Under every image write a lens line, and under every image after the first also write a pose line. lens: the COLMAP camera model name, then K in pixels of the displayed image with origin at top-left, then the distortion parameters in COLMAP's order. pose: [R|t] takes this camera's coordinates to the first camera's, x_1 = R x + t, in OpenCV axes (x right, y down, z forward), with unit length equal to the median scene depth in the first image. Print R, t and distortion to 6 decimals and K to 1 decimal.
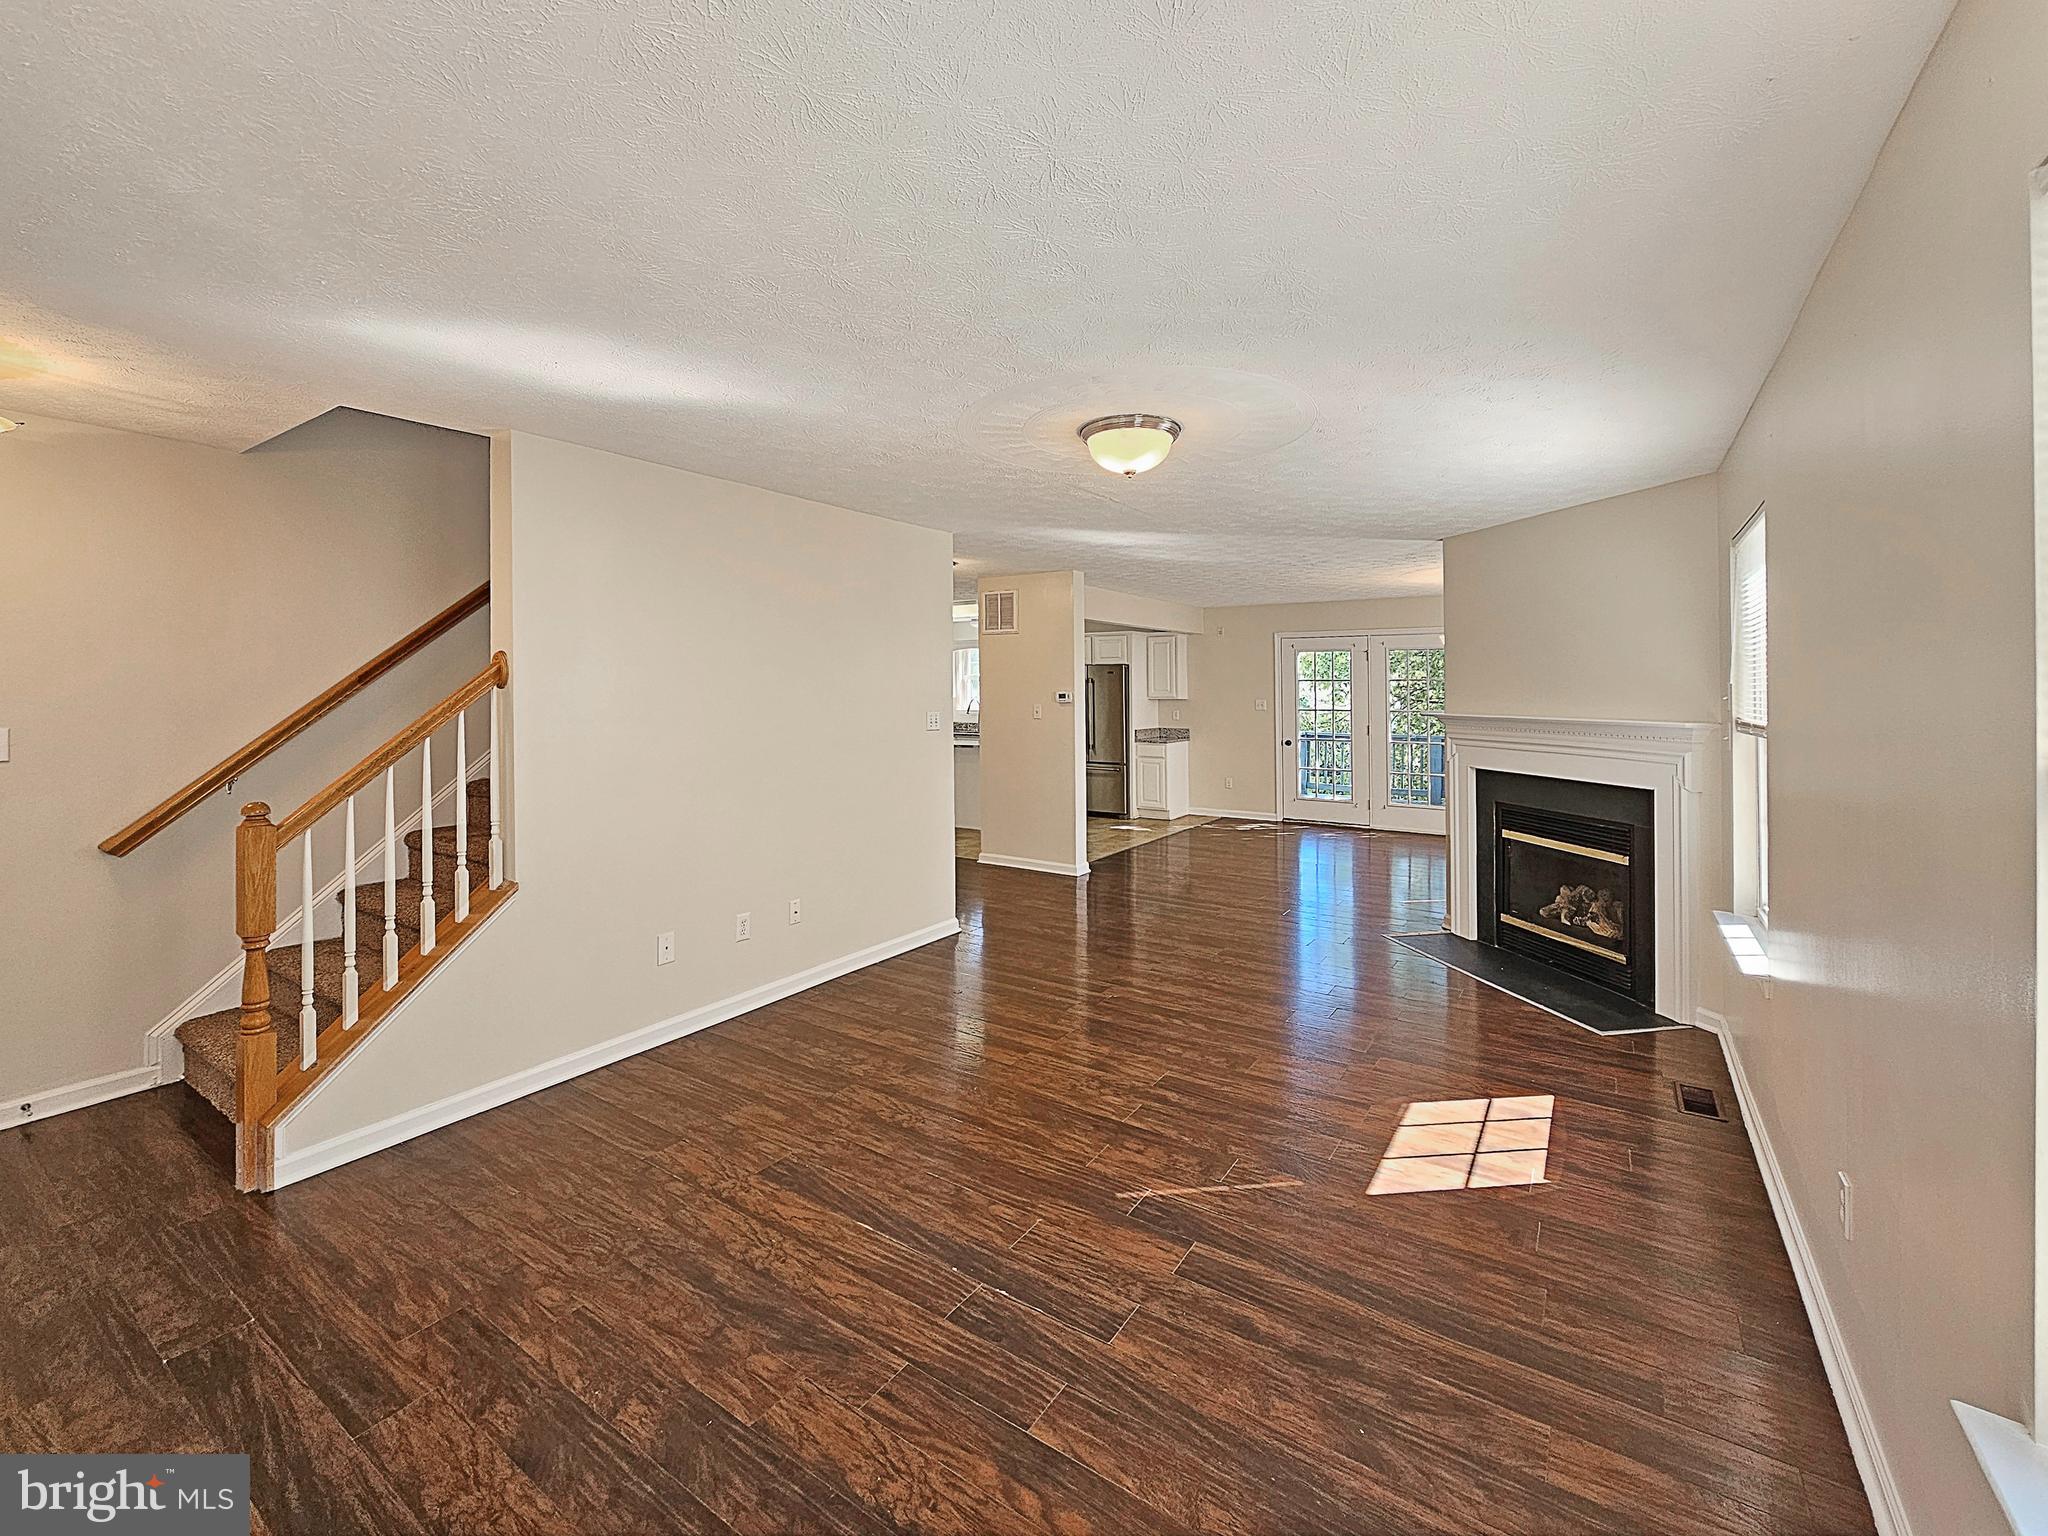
lens RADIAL K [[860.0, 0, 998.0], [0, 860.0, 758.3], [0, 0, 1]] dist [0.000414, -0.000637]
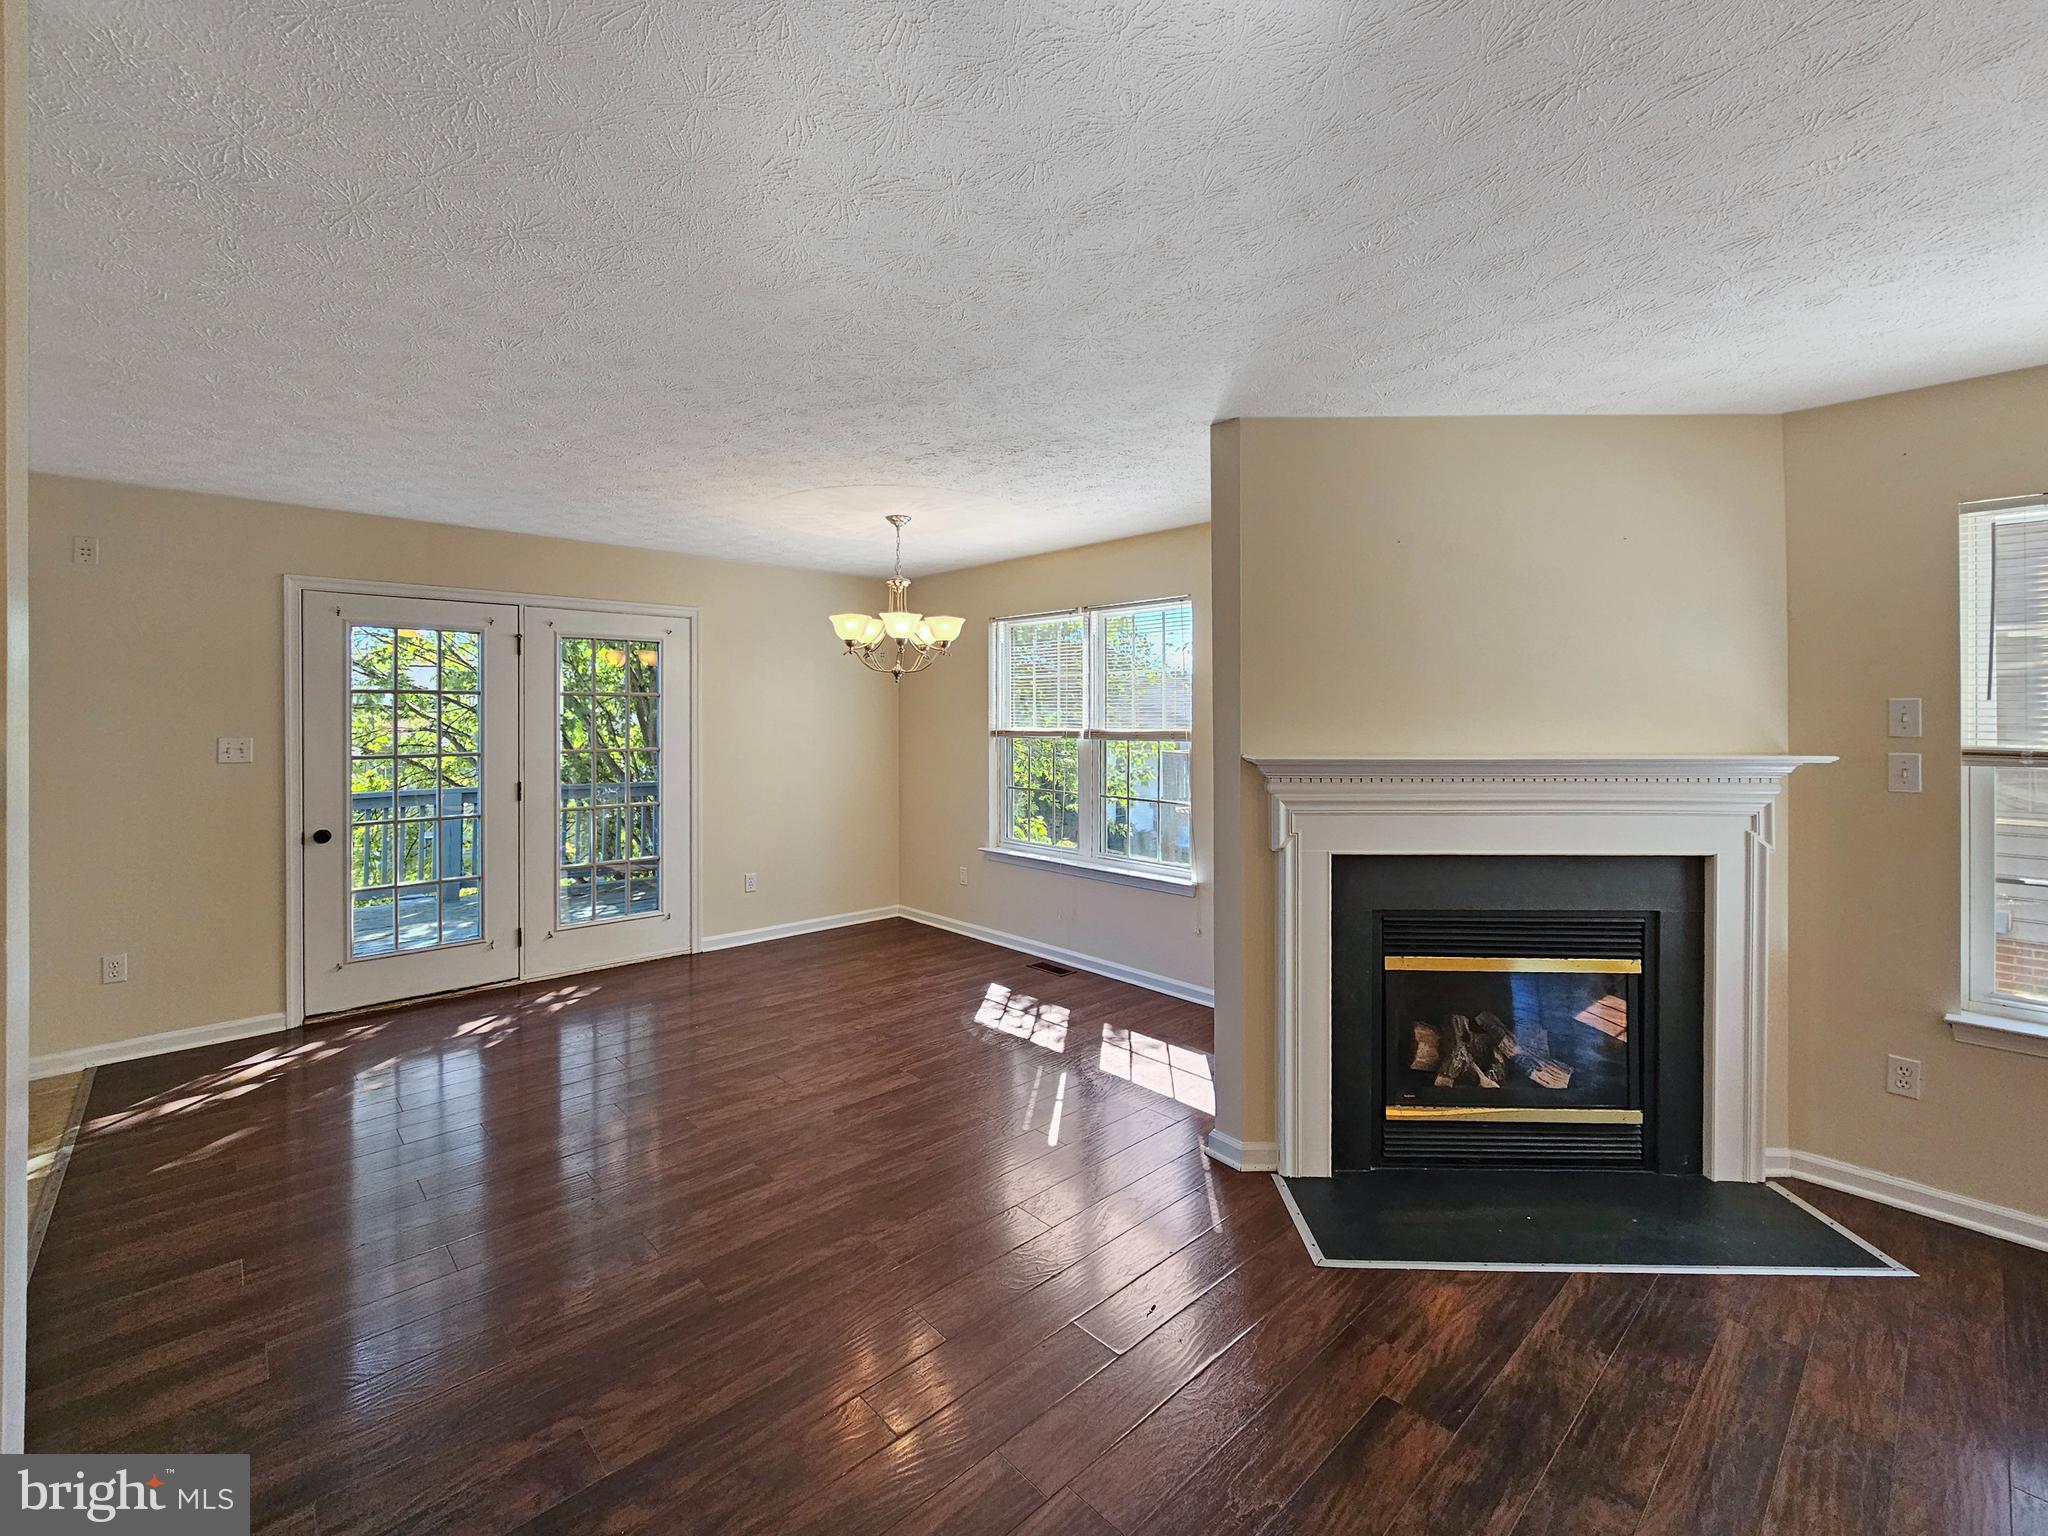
lens RADIAL K [[812.4, 0, 1082.0], [0, 812.4, 741.9], [0, 0, 1]] dist [-0.001318, -0.017835]
pose [[0.172107, -0.033124, 0.984521, 0.036634], [0.078561, 0.996713, 0.019801, -0.082913], [-0.981941, 0.073937, 0.174143, 1.085330]]
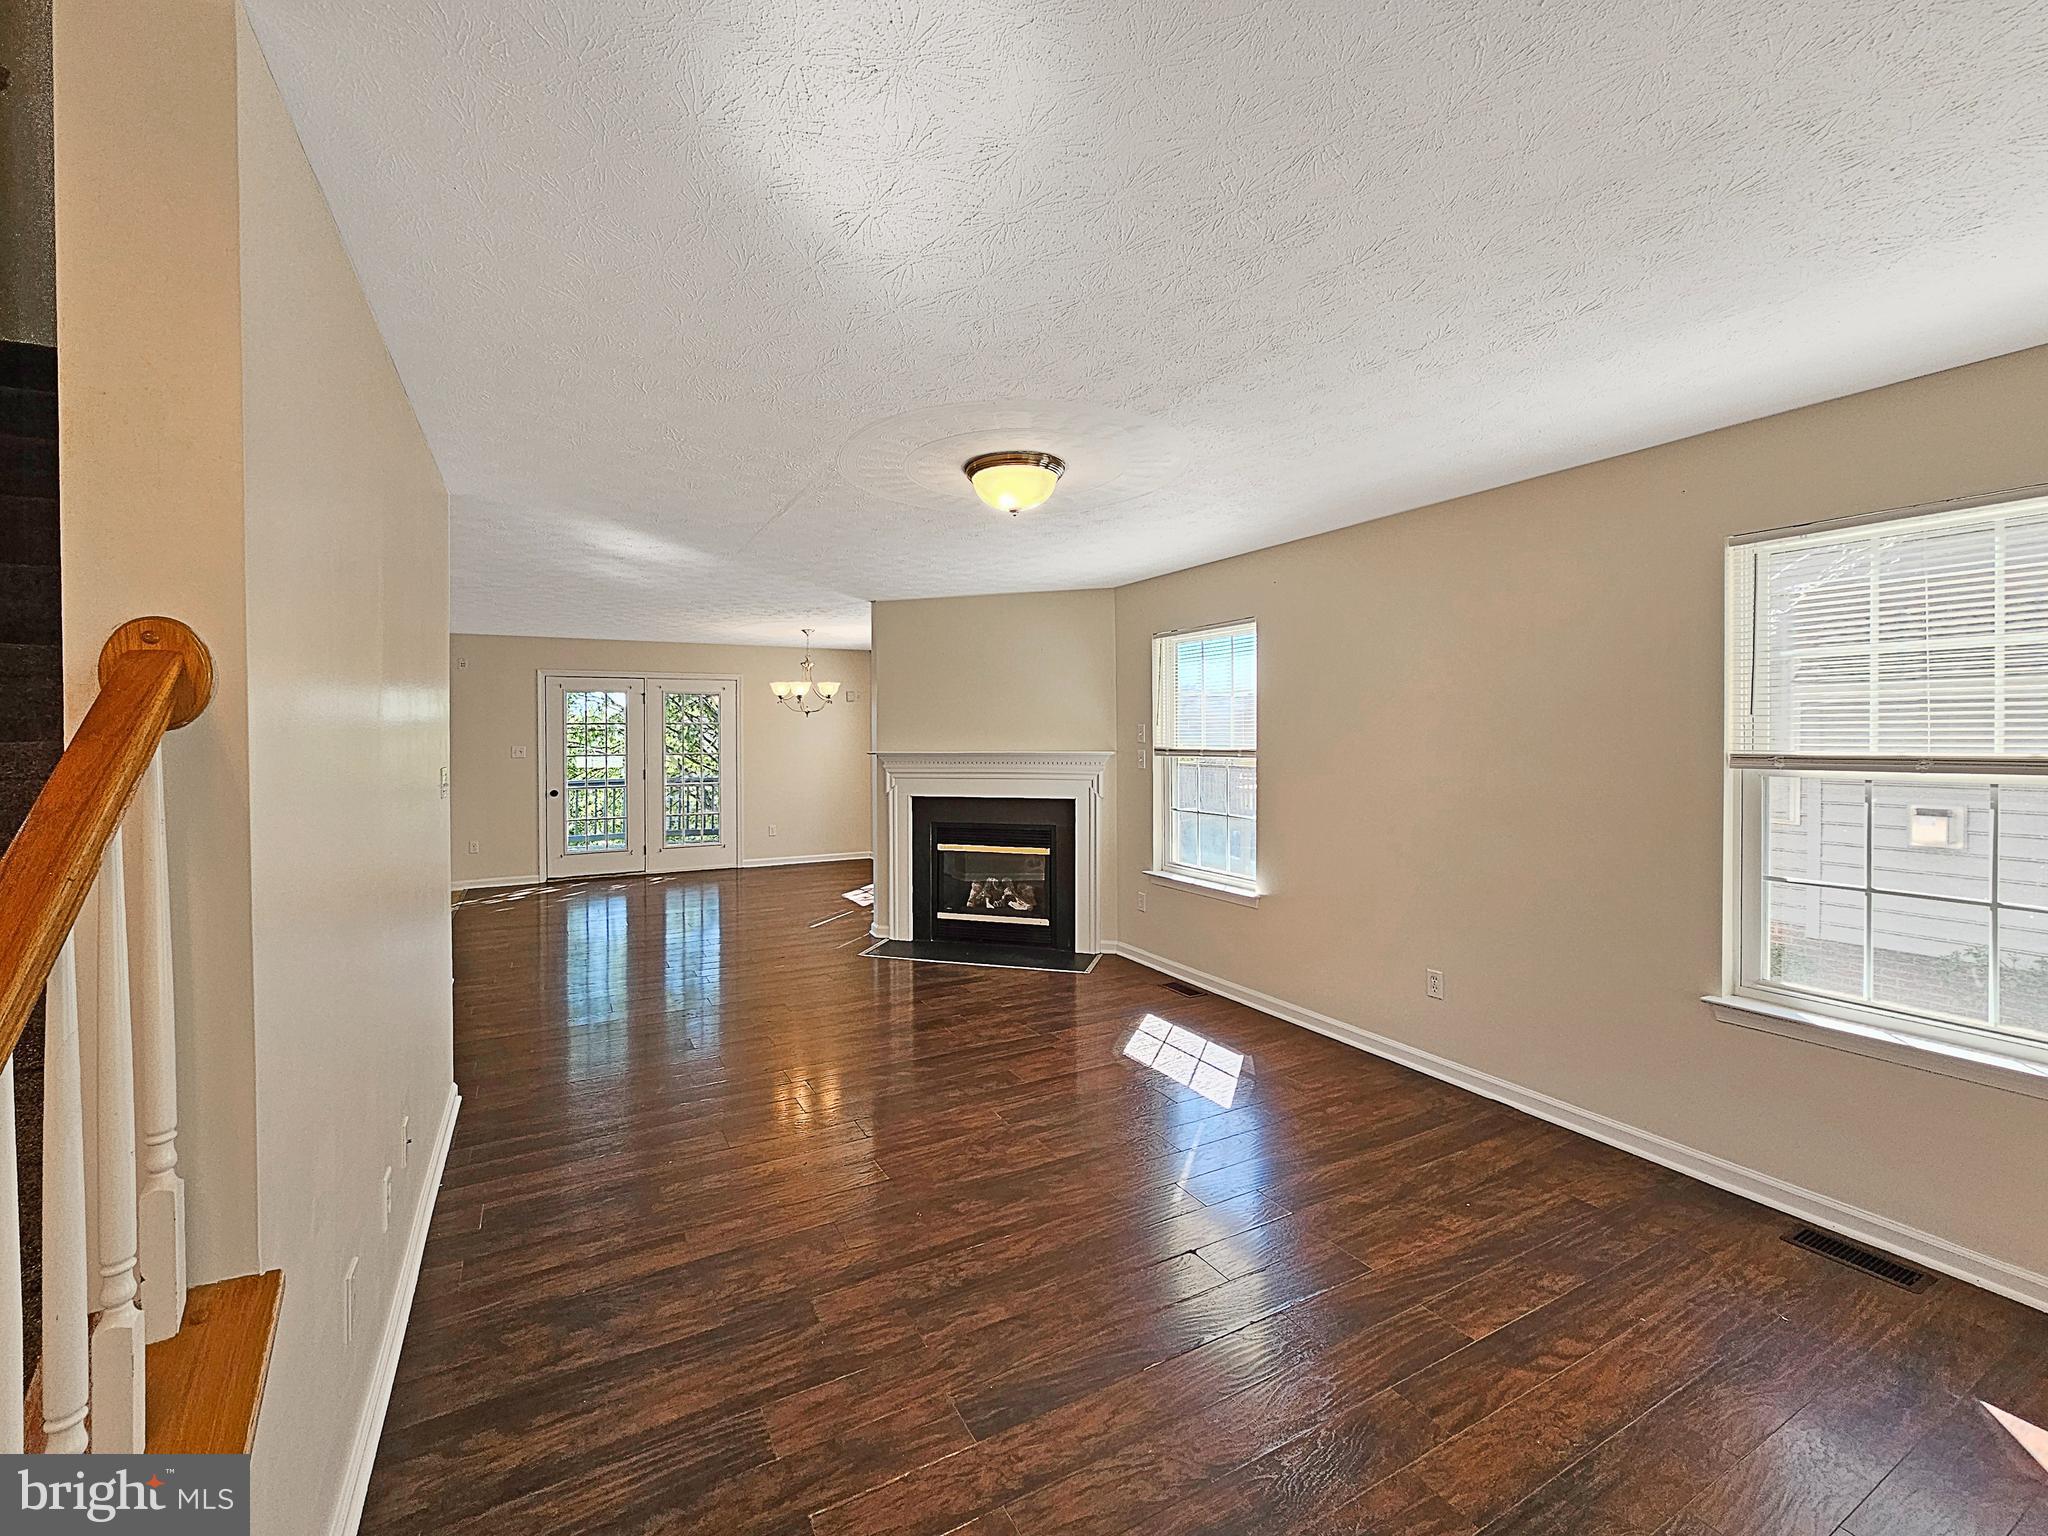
lens RADIAL K [[860.0, 0, 998.0], [0, 860.0, 758.3], [0, 0, 1]] dist [0.000414, -0.000637]
pose [[0.463030, -0.029941, 0.885837, -0.463131], [0.076630, 0.997039, -0.006355, -0.025279], [-0.883024, 0.070825, 0.463953, 0.343421]]
